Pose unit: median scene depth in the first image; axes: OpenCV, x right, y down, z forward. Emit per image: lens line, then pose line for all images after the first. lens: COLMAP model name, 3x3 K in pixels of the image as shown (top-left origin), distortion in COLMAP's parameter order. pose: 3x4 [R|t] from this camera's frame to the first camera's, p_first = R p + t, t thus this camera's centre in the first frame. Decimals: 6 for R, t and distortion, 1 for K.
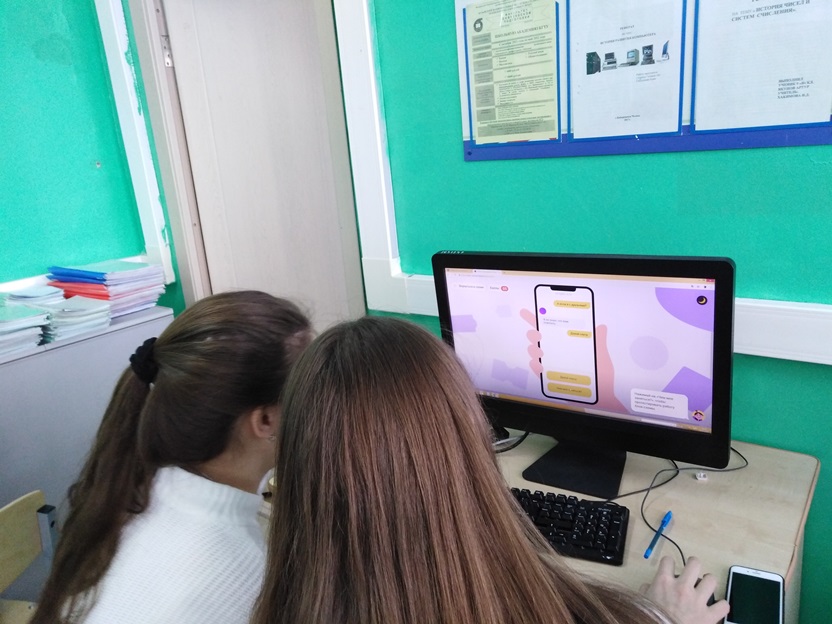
lens RADIAL K [[630.6, 0, 416.0], [0, 630.6, 312.0], [0, 0, 1]] dist [0.038291, -0.005209]
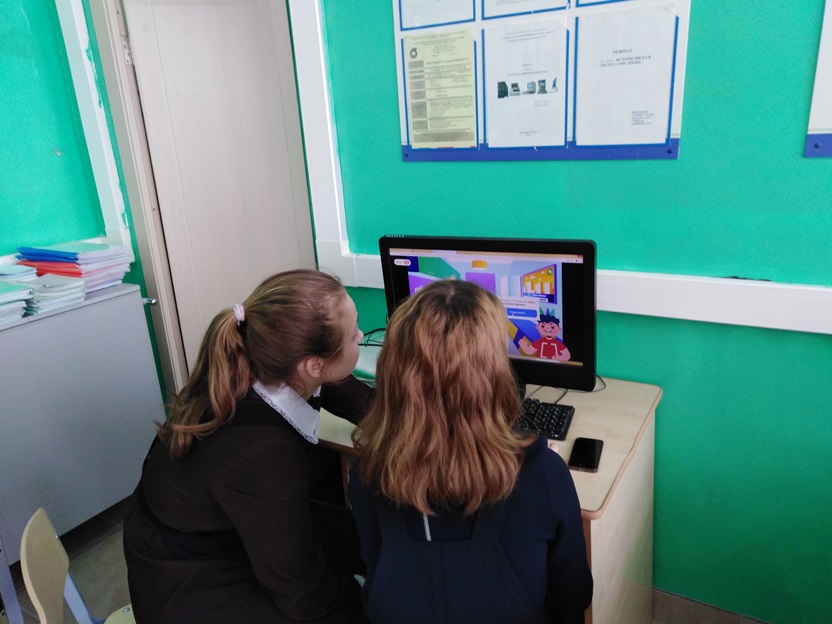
lens RADIAL K [[630.6, 0, 416.0], [0, 630.6, 312.0], [0, 0, 1]] dist [0.038291, -0.005209]
pose [[0.993351, -0.009487, 0.114729, -0.042332], [0.006594, 0.999651, 0.025568, 0.023280], [-0.114932, -0.024642, 0.993068, -0.235756]]
